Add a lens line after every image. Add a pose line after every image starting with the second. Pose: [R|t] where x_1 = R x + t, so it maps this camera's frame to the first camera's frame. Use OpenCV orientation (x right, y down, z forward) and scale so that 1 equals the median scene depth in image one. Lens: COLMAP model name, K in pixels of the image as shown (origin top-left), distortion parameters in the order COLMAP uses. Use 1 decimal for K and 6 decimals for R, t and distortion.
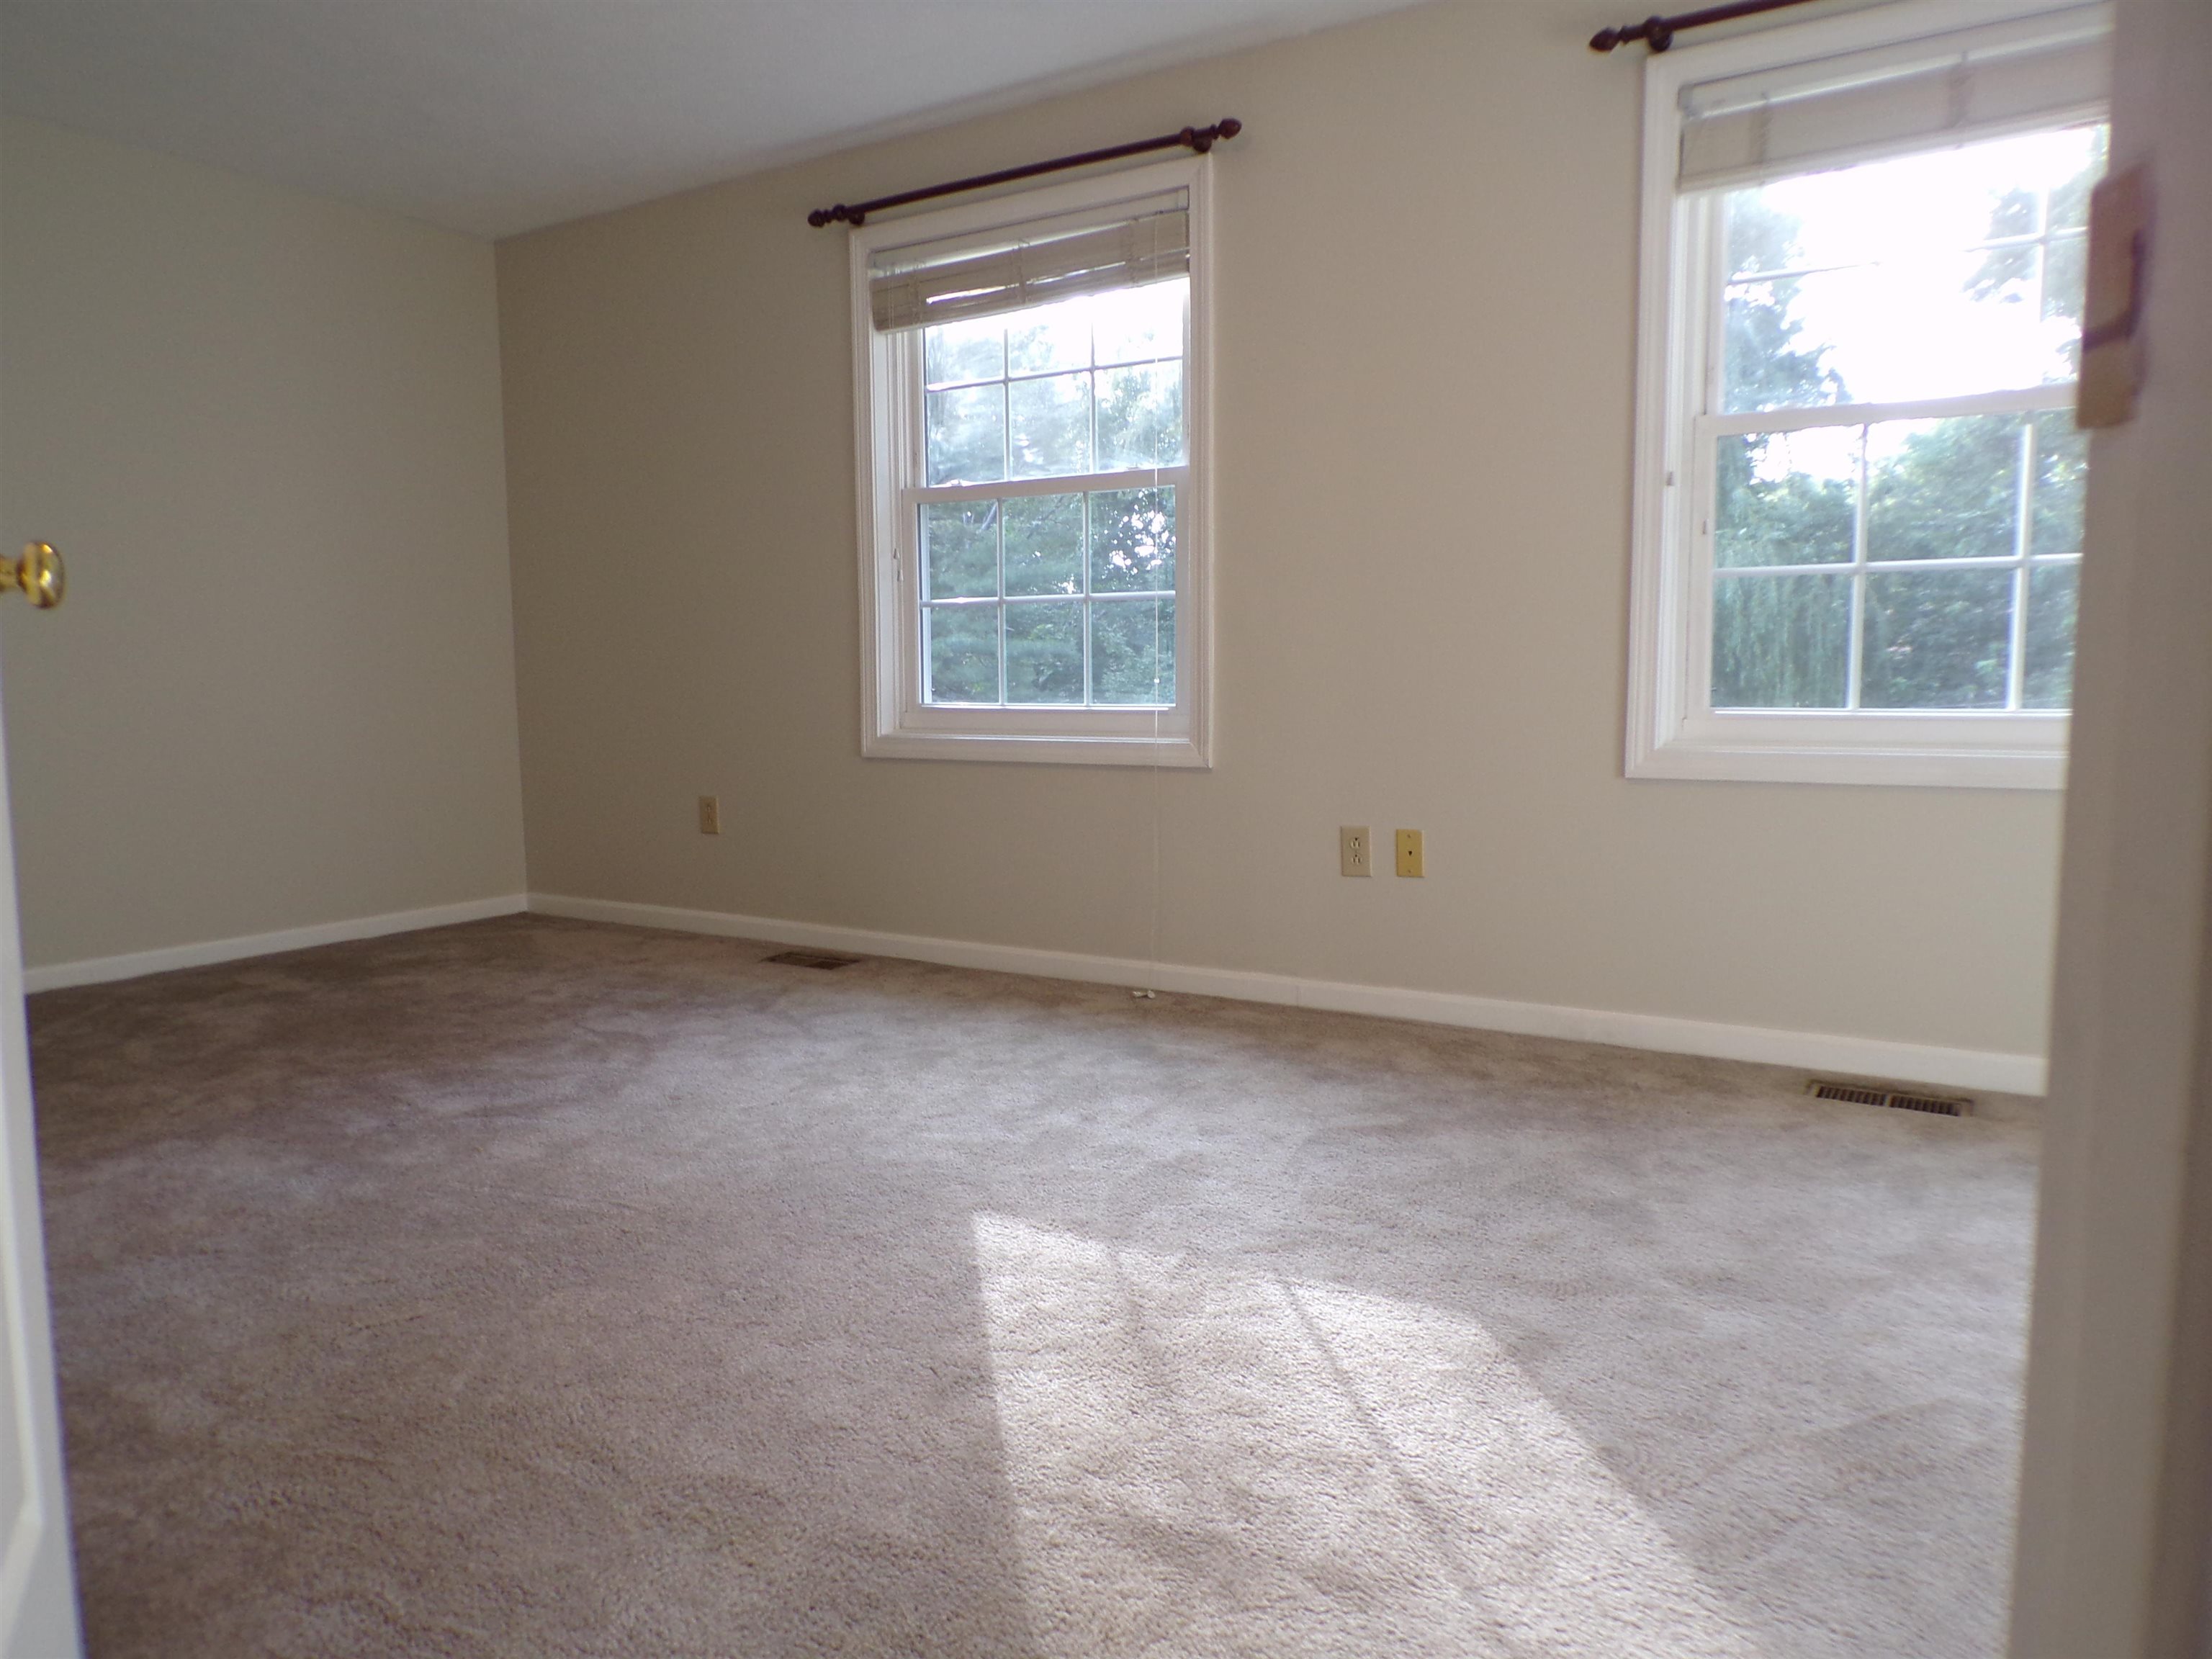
lens RADIAL K [[1498.7, 0, 1110.3], [0, 1498.7, 827.8], [0, 0, 1]] dist [-0.023111, 0.026983]
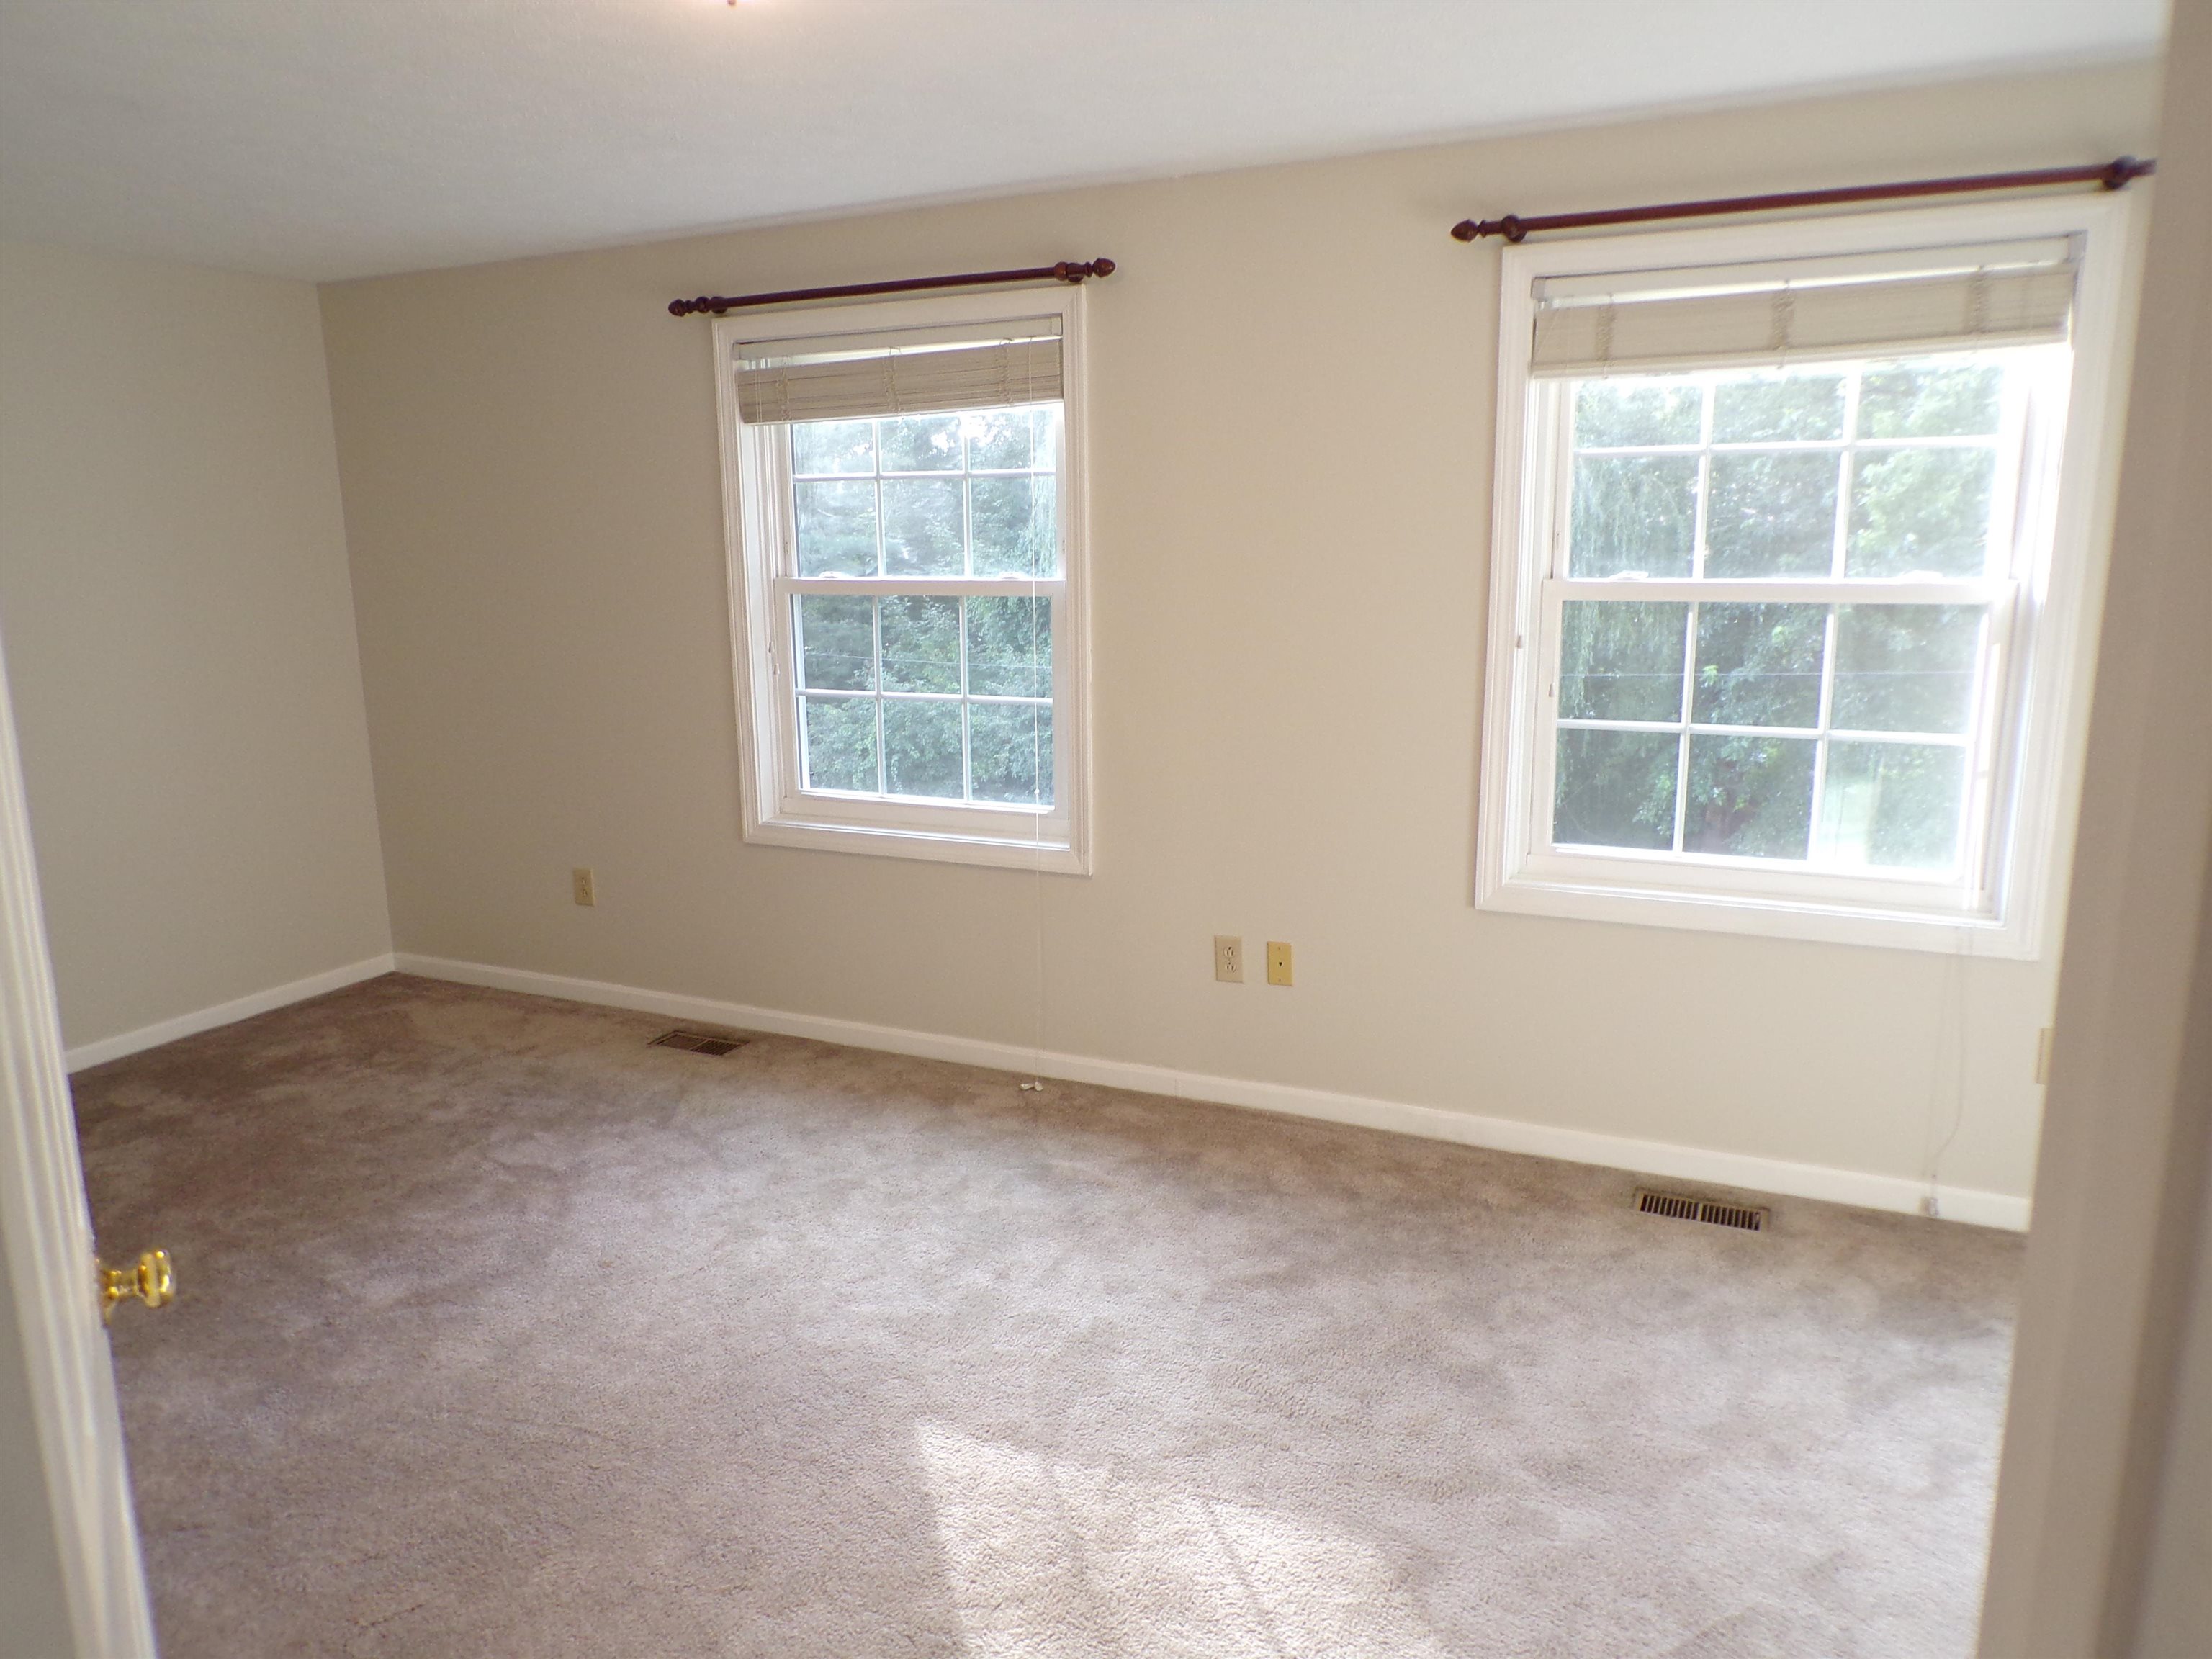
lens RADIAL K [[1498.7, 0, 1113.0], [0, 1498.7, 833.8], [0, 0, 1]] dist [-0.023111, 0.026983]
pose [[0.993018, -0.026074, 0.115048, -0.046618], [0.015354, 0.995539, 0.093096, -0.204201], [-0.116962, -0.090679, 0.988988, -0.049692]]
